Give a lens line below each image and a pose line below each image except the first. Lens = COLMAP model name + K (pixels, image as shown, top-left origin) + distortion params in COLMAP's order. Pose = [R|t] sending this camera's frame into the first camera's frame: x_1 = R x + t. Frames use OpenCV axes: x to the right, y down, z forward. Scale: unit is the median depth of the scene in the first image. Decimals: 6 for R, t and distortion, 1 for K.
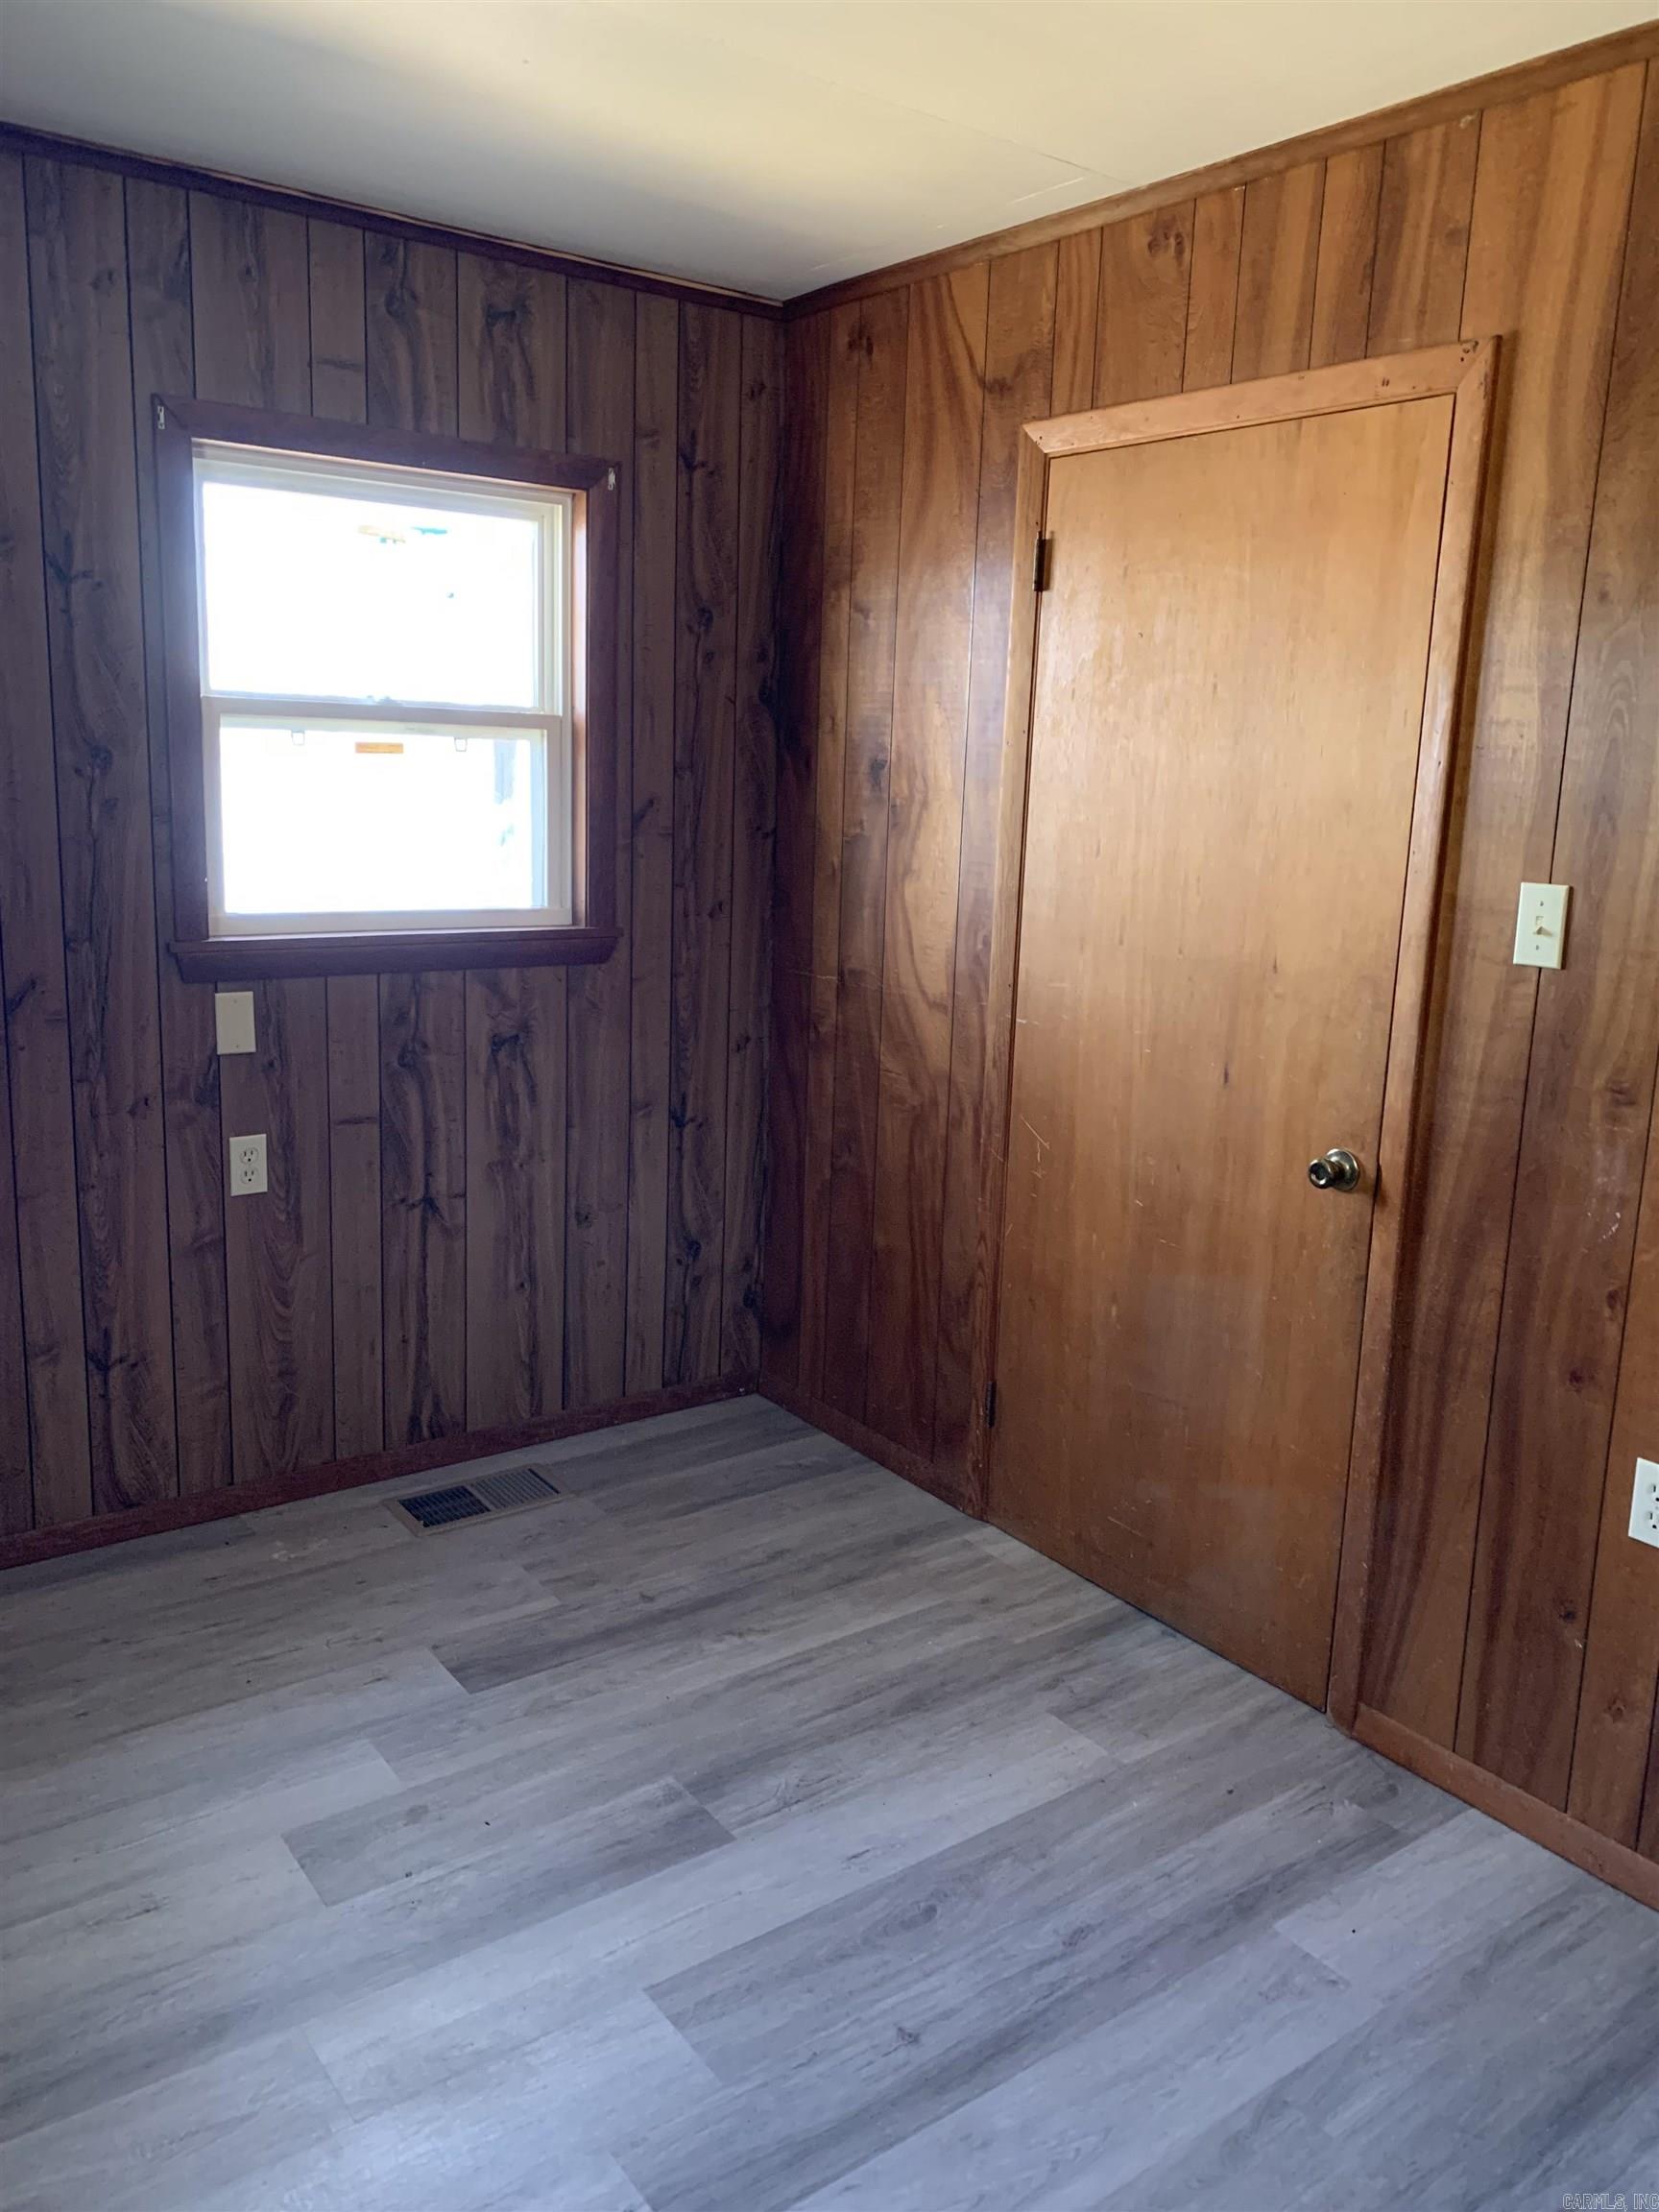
lens RADIAL K [[1693.0, 0, 833.0], [0, 1693.0, 1102.1], [0, 0, 1]] dist [0.024123, -0.020679]
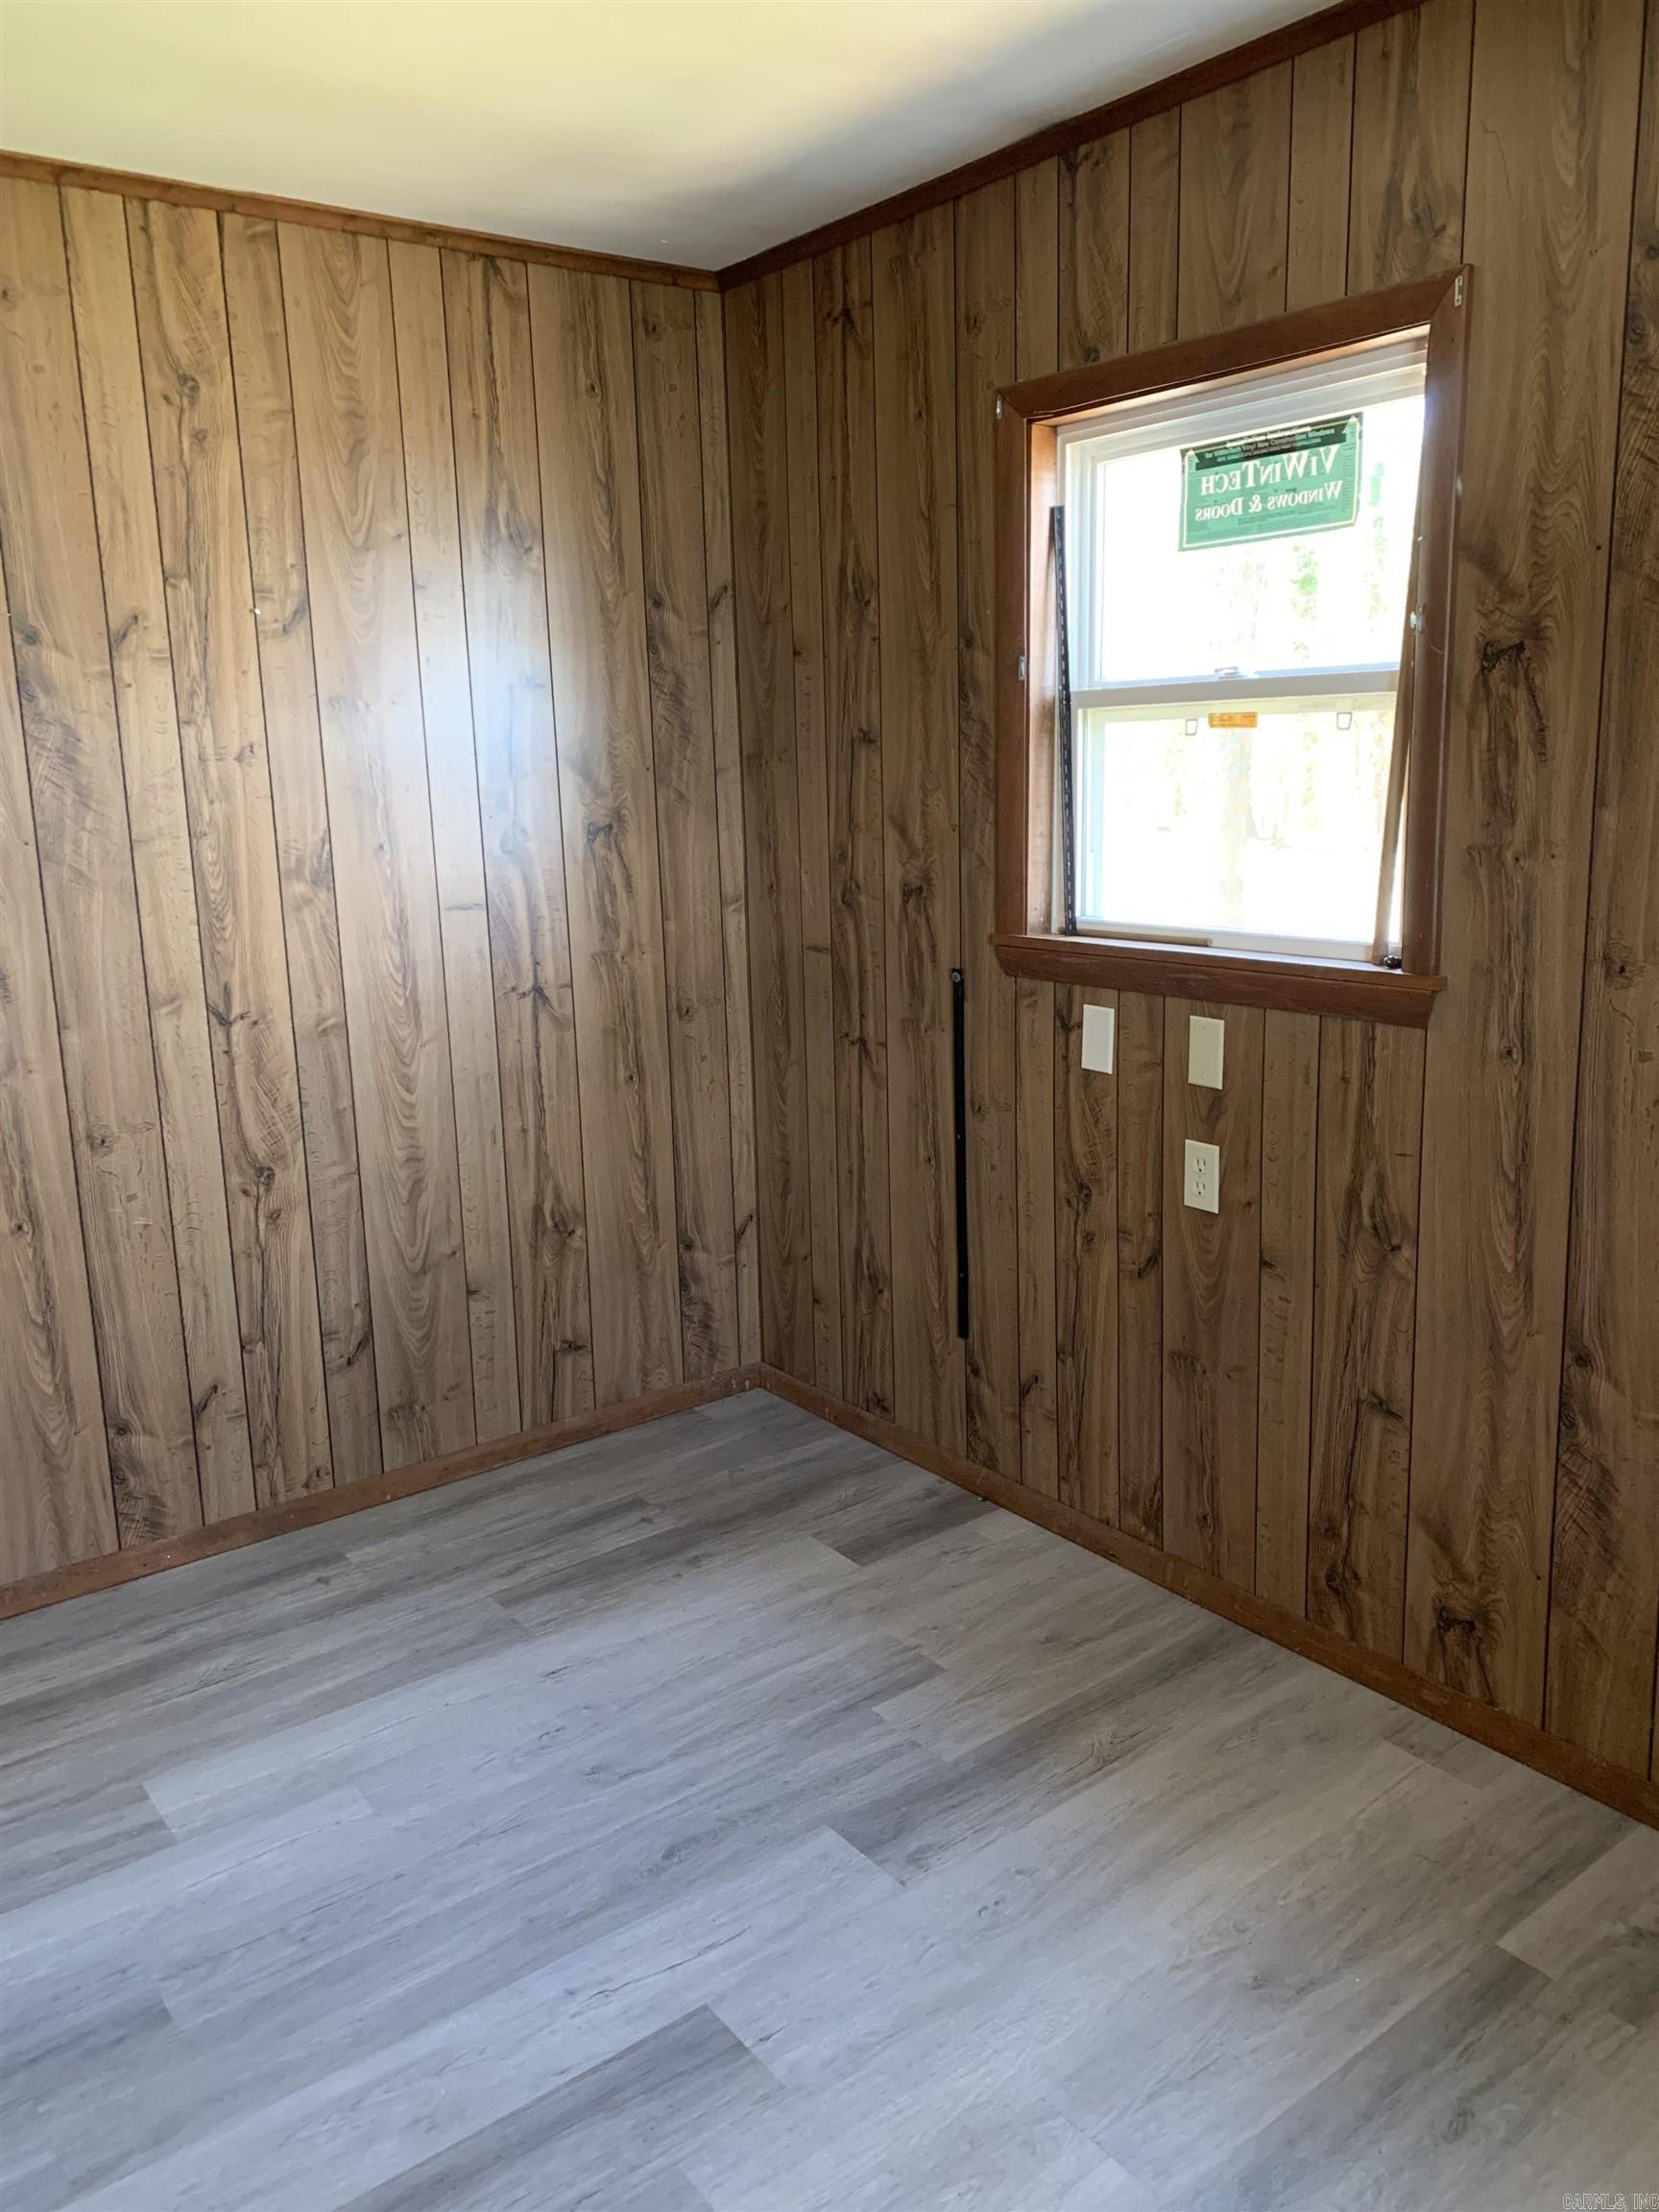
lens RADIAL K [[1693.0, 0, 835.2], [0, 1693.0, 1100.9], [0, 0, 1]] dist [0.024123, -0.020679]
pose [[-0.999792, -0.003146, -0.020169, -0.109663], [-0.010923, 0.917138, 0.398421, -0.276630], [0.017245, 0.398558, -0.916981, 1.370658]]
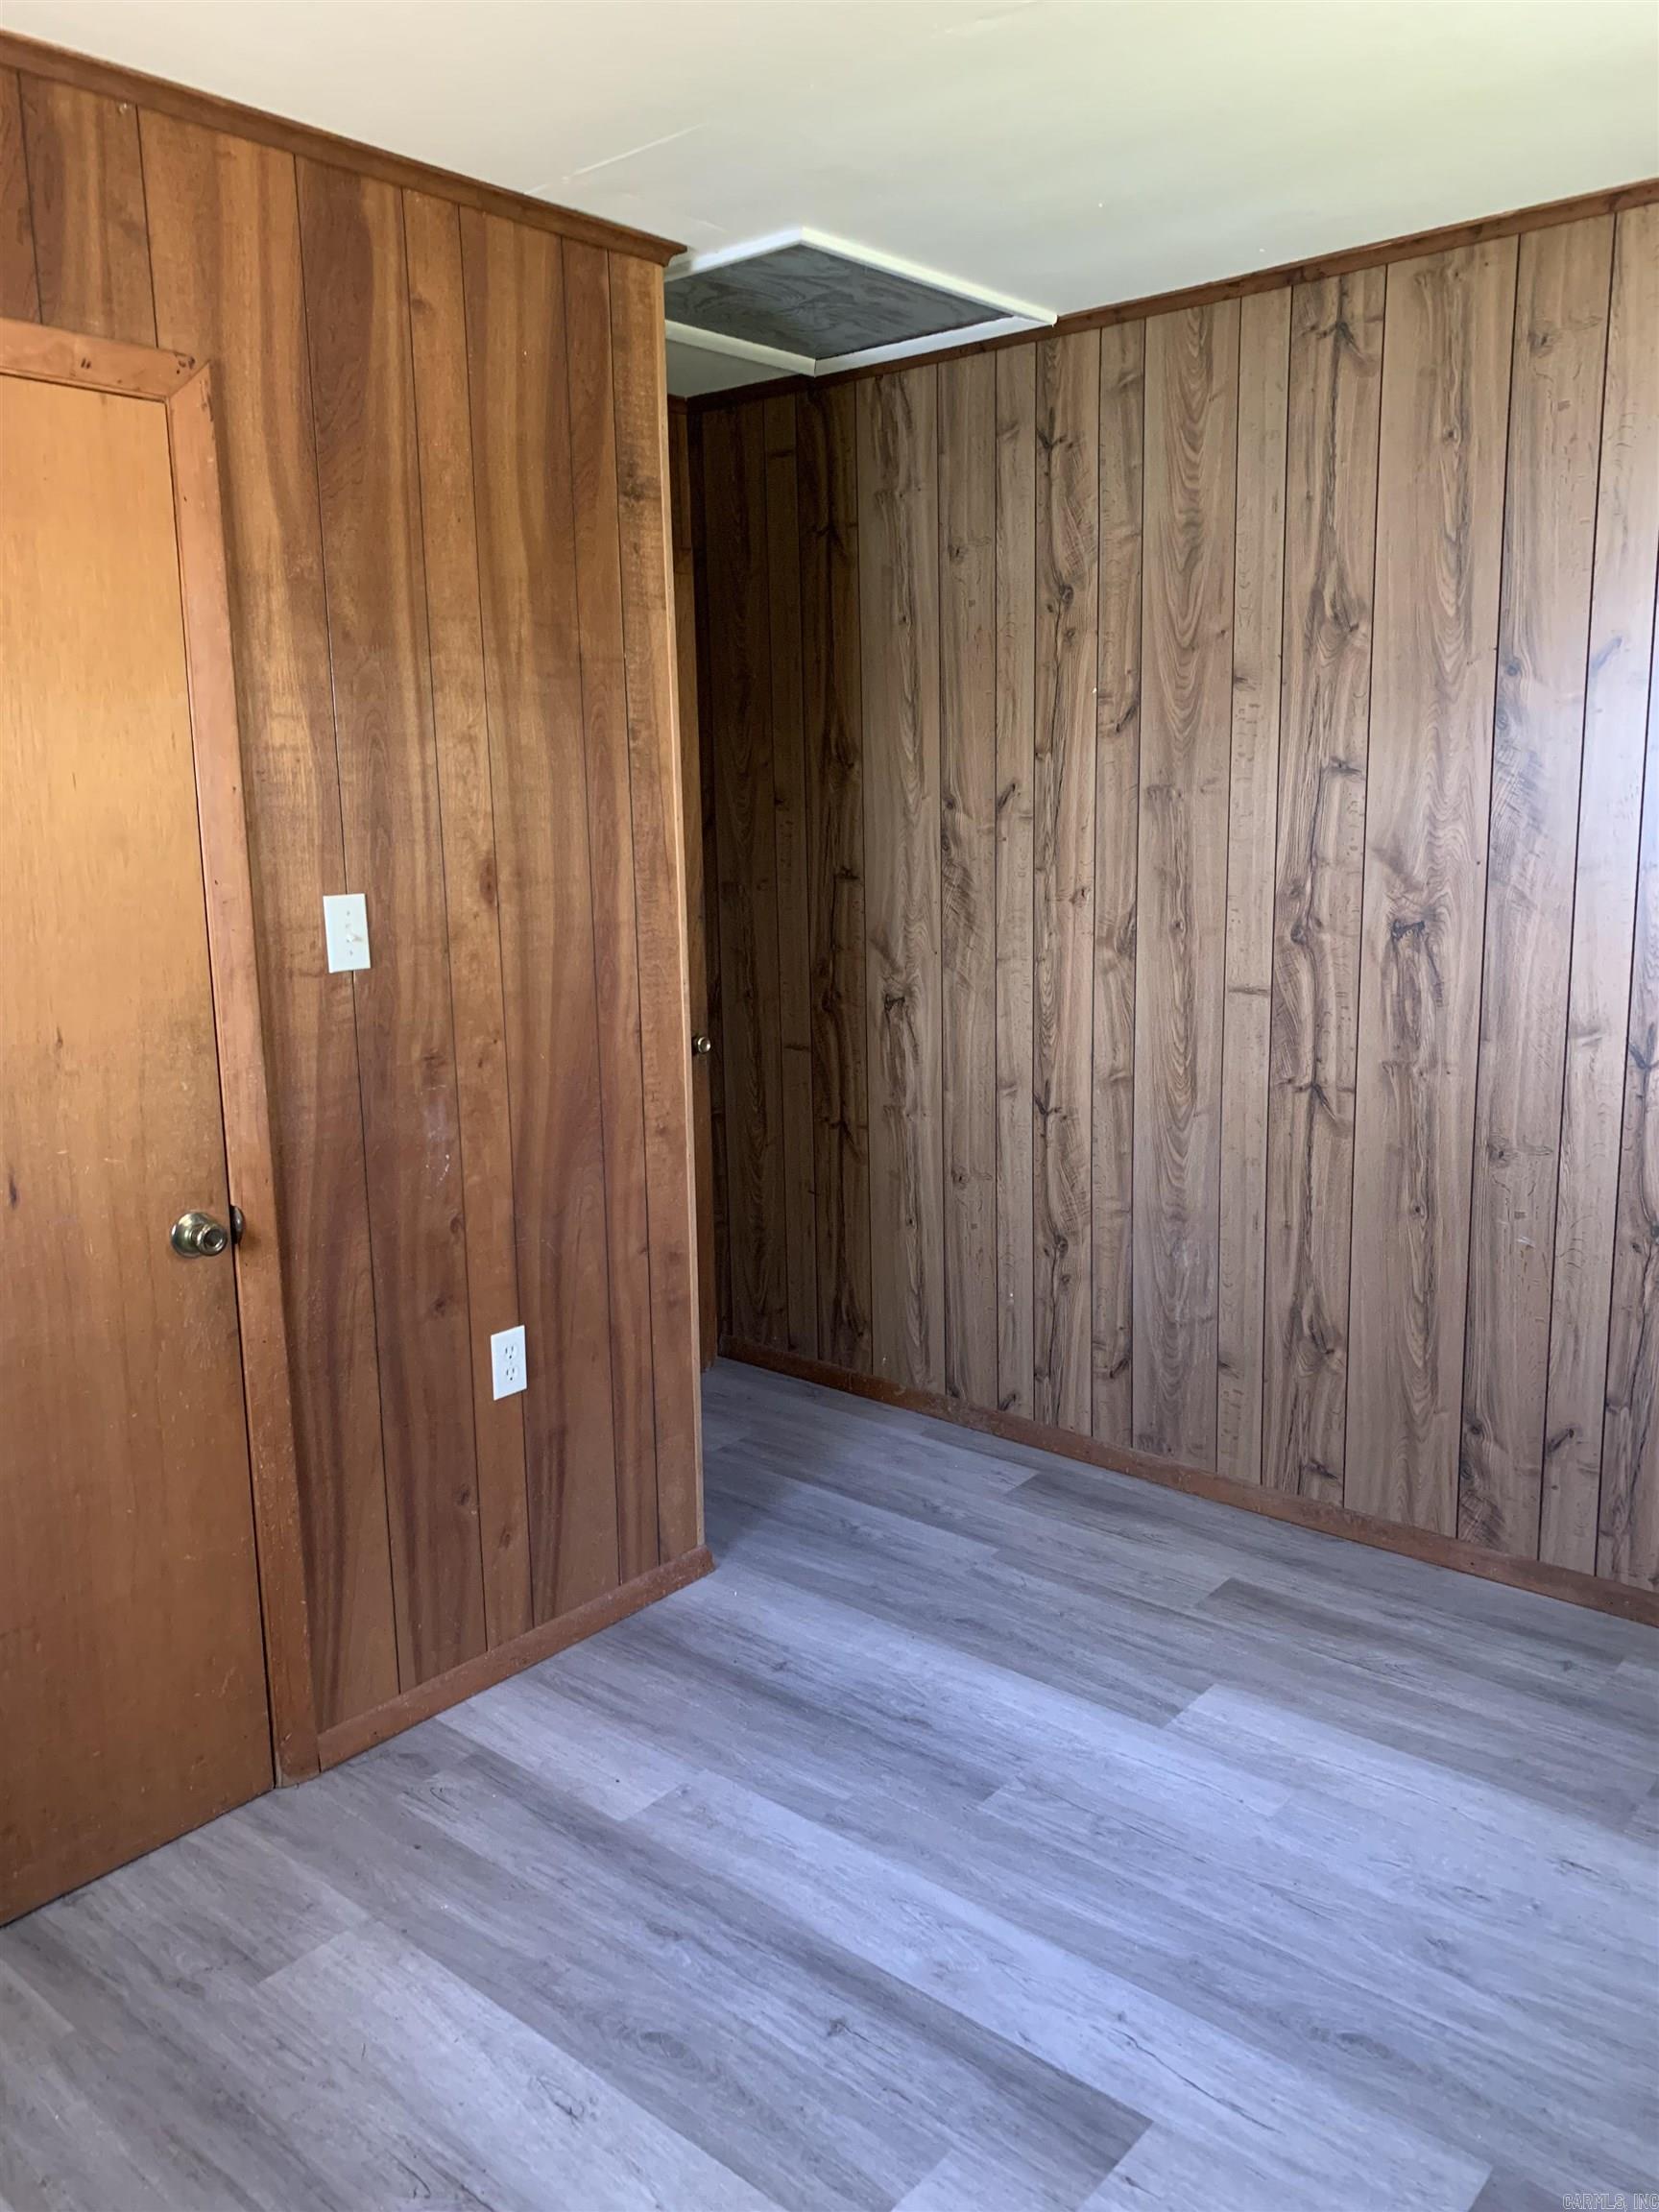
lens RADIAL K [[1693.0, 0, 830.1], [0, 1693.0, 1122.9], [0, 0, 1]] dist [0.024123, -0.020679]
pose [[-0.221734, -0.217164, 0.950617, -0.718758], [0.206199, 0.942397, 0.263383, -0.211800], [-0.953056, 0.254417, -0.164182, 0.910177]]
